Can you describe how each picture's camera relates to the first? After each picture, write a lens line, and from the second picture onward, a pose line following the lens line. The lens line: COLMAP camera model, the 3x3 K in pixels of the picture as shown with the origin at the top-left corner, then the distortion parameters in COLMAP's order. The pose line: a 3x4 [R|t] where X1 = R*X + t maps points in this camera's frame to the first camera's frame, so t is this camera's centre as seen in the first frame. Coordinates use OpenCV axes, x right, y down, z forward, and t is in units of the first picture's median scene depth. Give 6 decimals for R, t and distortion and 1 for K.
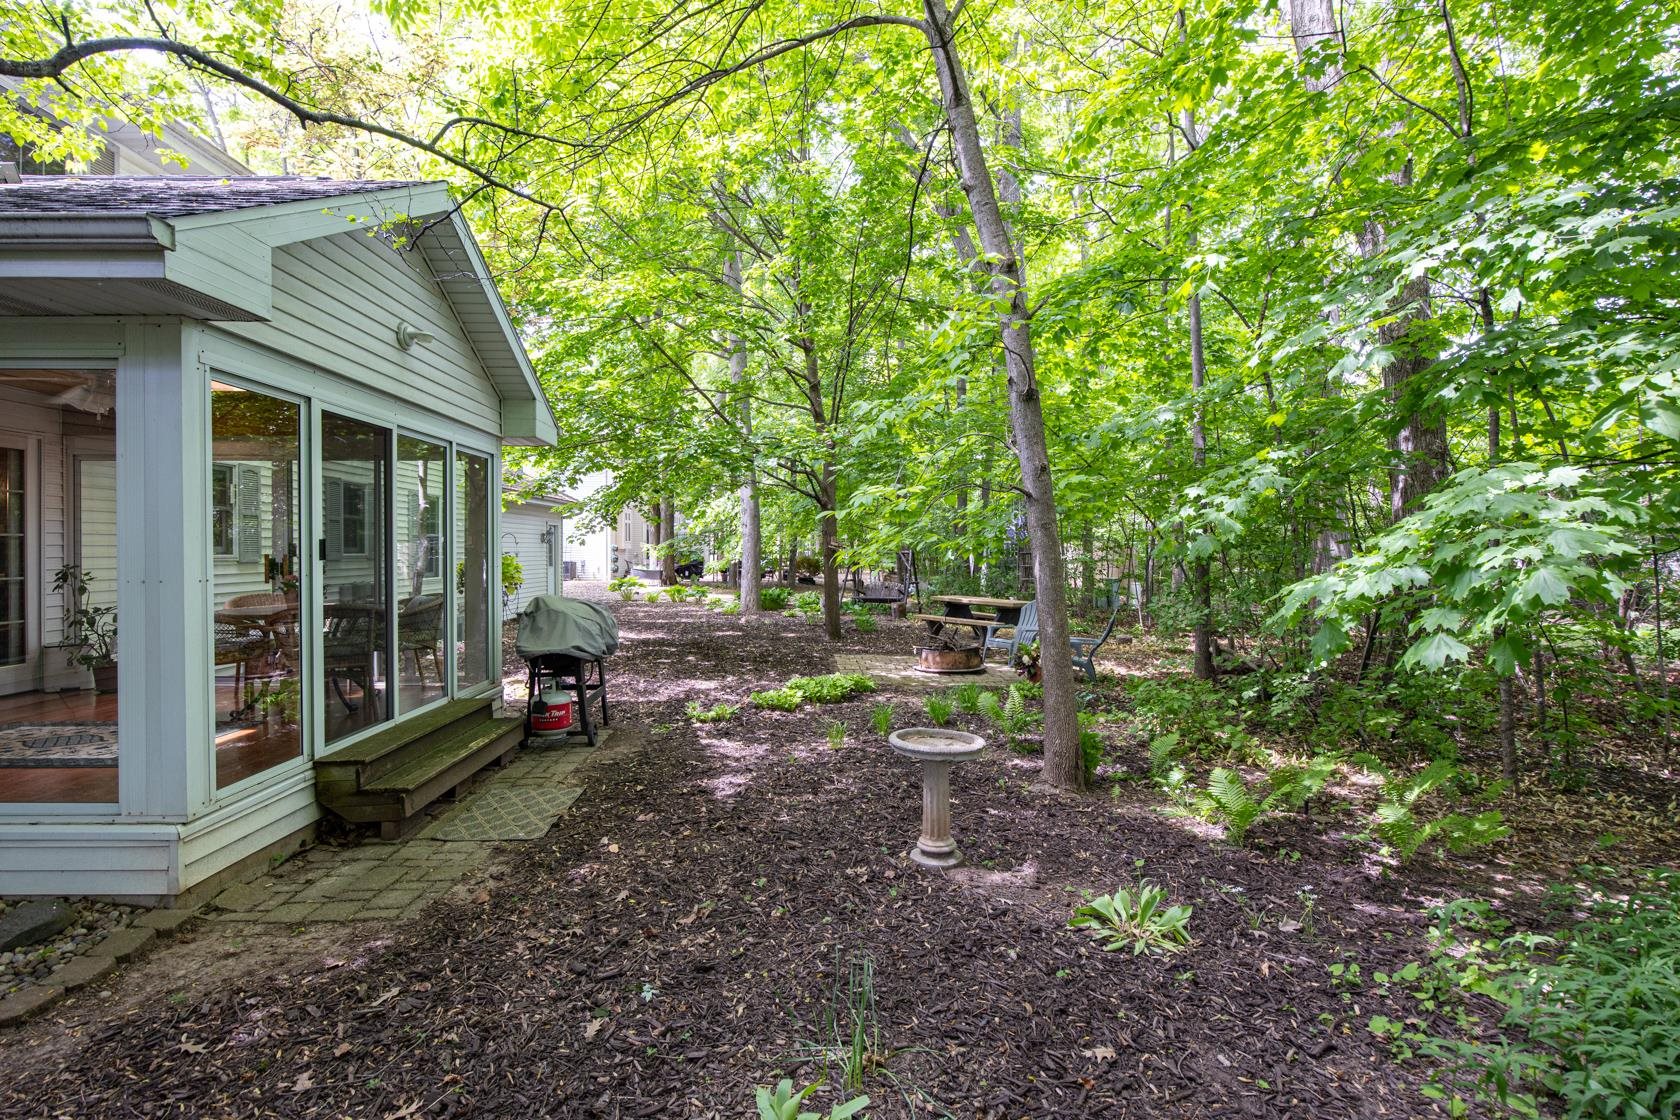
lens RADIAL K [[848.5, 0, 833.1], [0, 848.5, 558.5], [0, 0, 1]] dist [-0.003764, -0.001638]
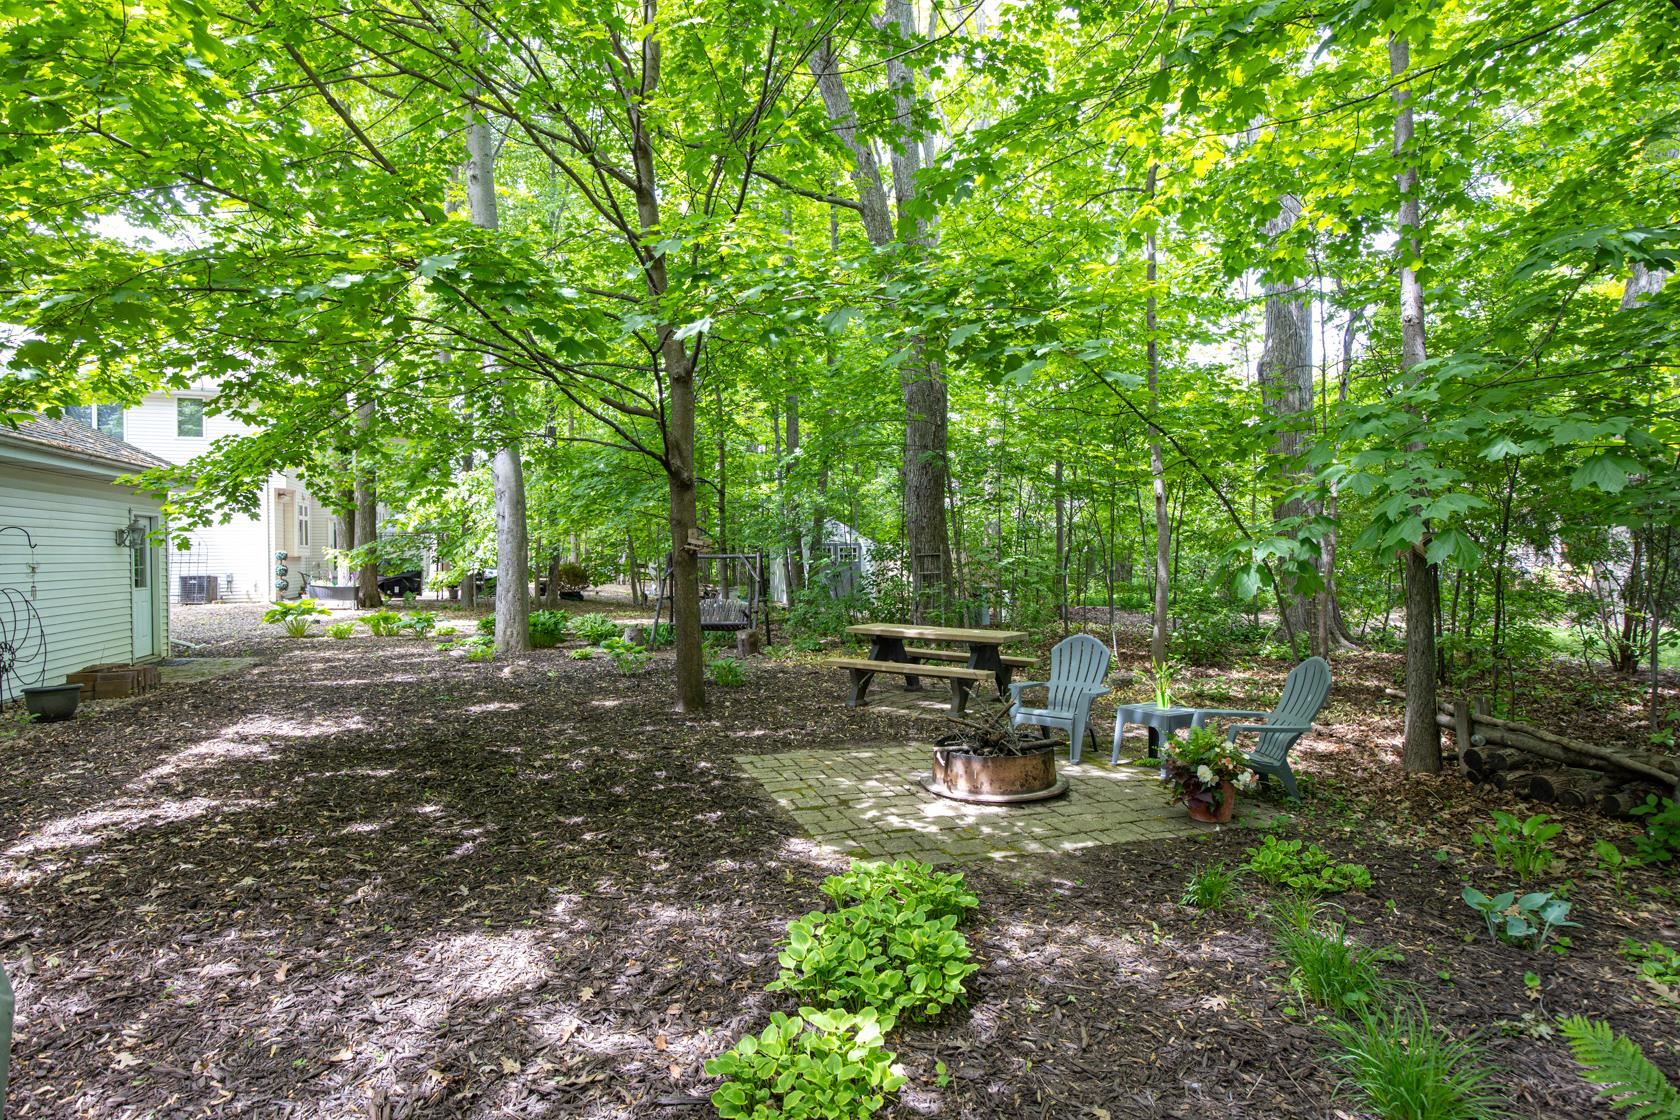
lens RADIAL K [[906.9, 0, 847.6], [0, 906.9, 553.0], [0, 0, 1]] dist [0.001051, 0.000205]
pose [[0.956679, -0.011049, 0.290936, -0.040816], [0.014186, 0.999862, -0.008673, -0.001608], [-0.290800, 0.012425, 0.956703, 0.208085]]
